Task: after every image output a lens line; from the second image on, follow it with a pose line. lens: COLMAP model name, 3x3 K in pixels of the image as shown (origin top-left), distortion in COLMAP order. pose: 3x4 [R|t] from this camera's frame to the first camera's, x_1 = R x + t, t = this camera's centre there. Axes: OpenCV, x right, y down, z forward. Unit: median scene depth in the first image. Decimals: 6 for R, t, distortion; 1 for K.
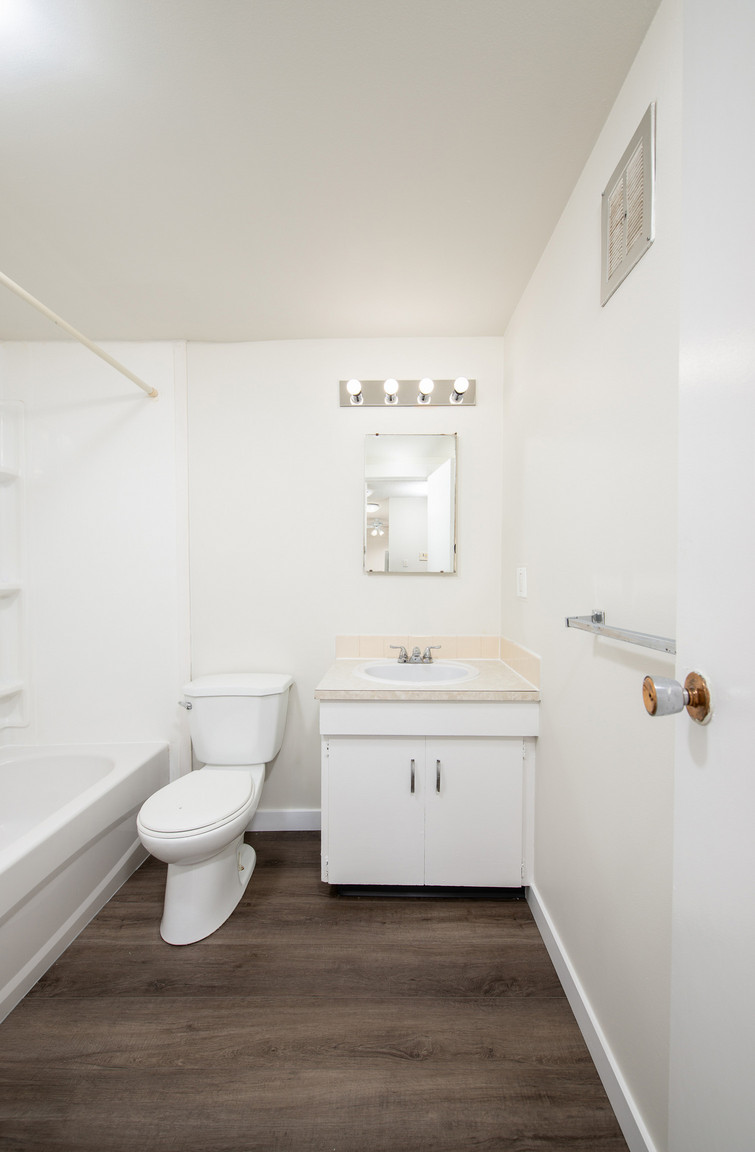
lens RADIAL K [[470.3, 0, 379.0], [0, 470.3, 573.4], [0, 0, 1]] dist [0.000164, -0.000040]
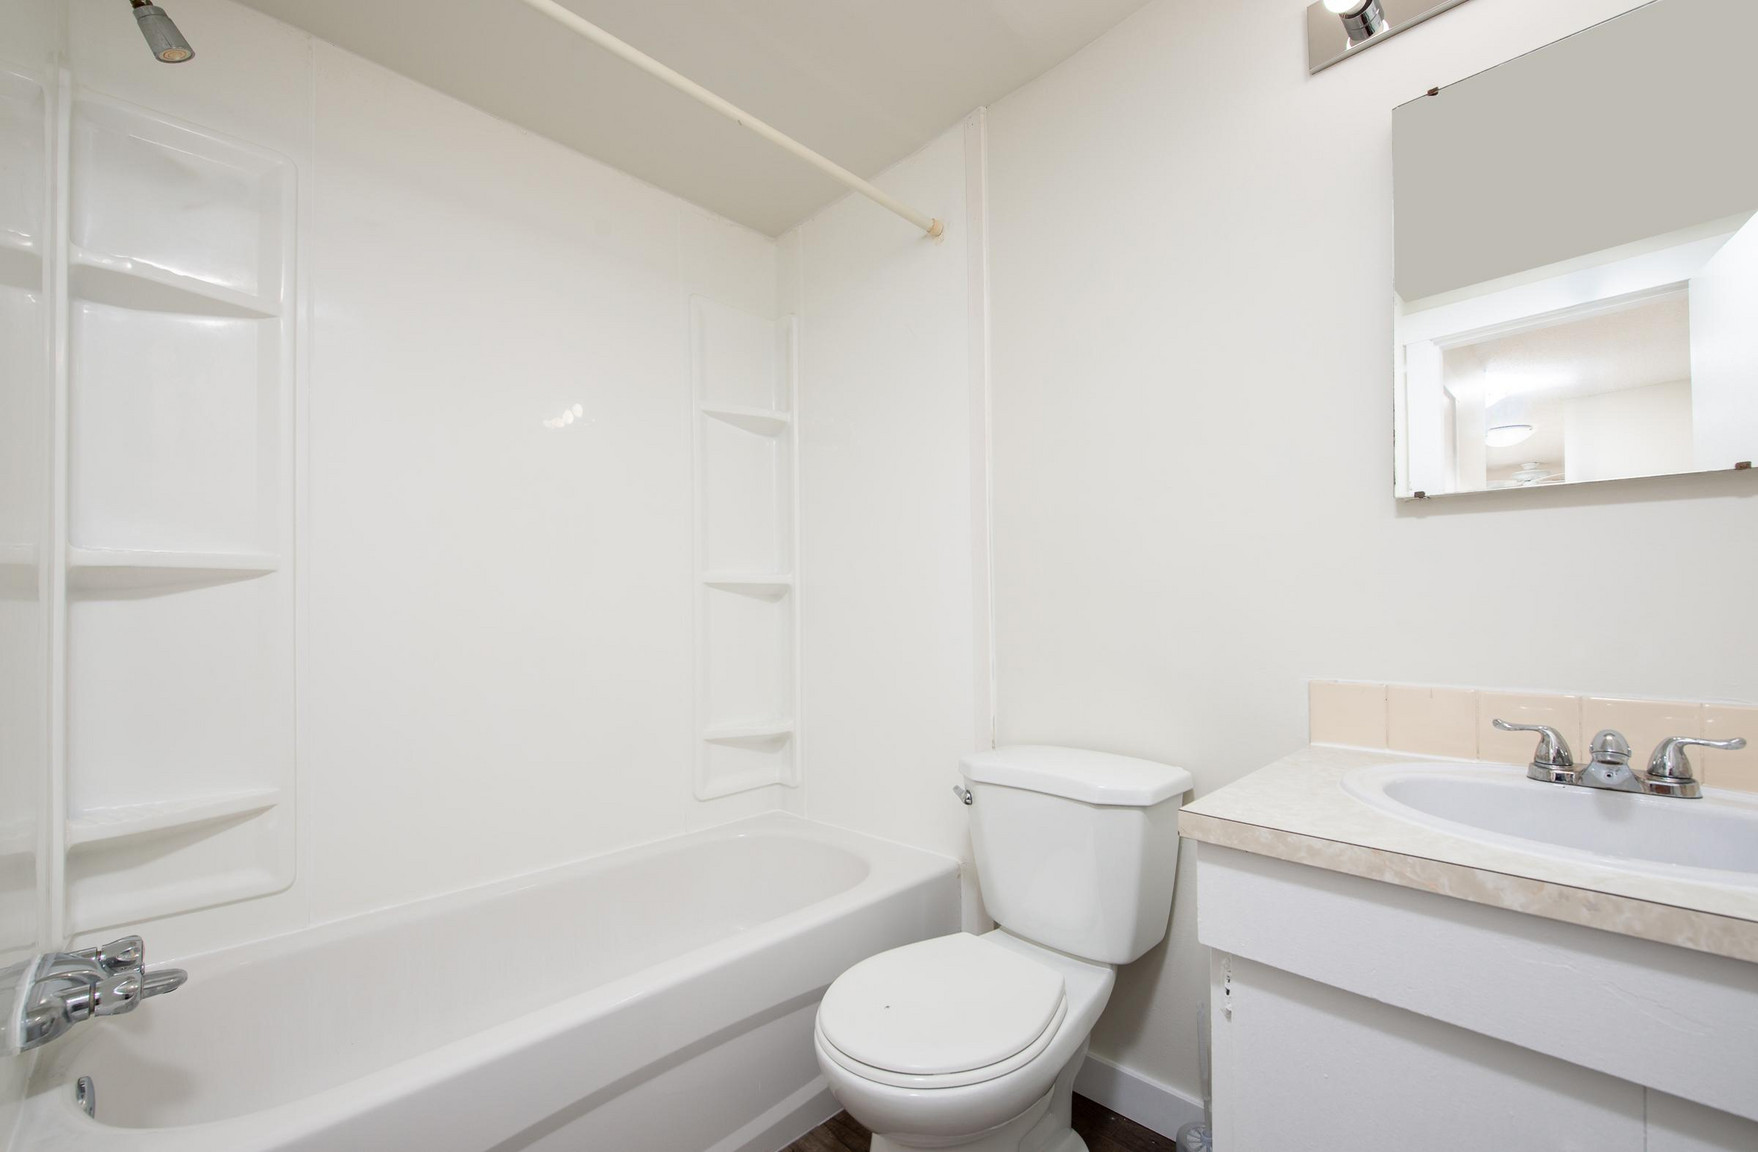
lens RADIAL K [[717.8, 0, 875.8], [0, 717.8, 590.2], [0, 0, 1]] dist [0.000164, -0.000040]
pose [[0.721338, -0.021427, -0.692252, 0.060245], [0.000767, 0.999545, -0.030139, 0.081868], [0.692583, 0.021210, 0.721026, 0.369468]]
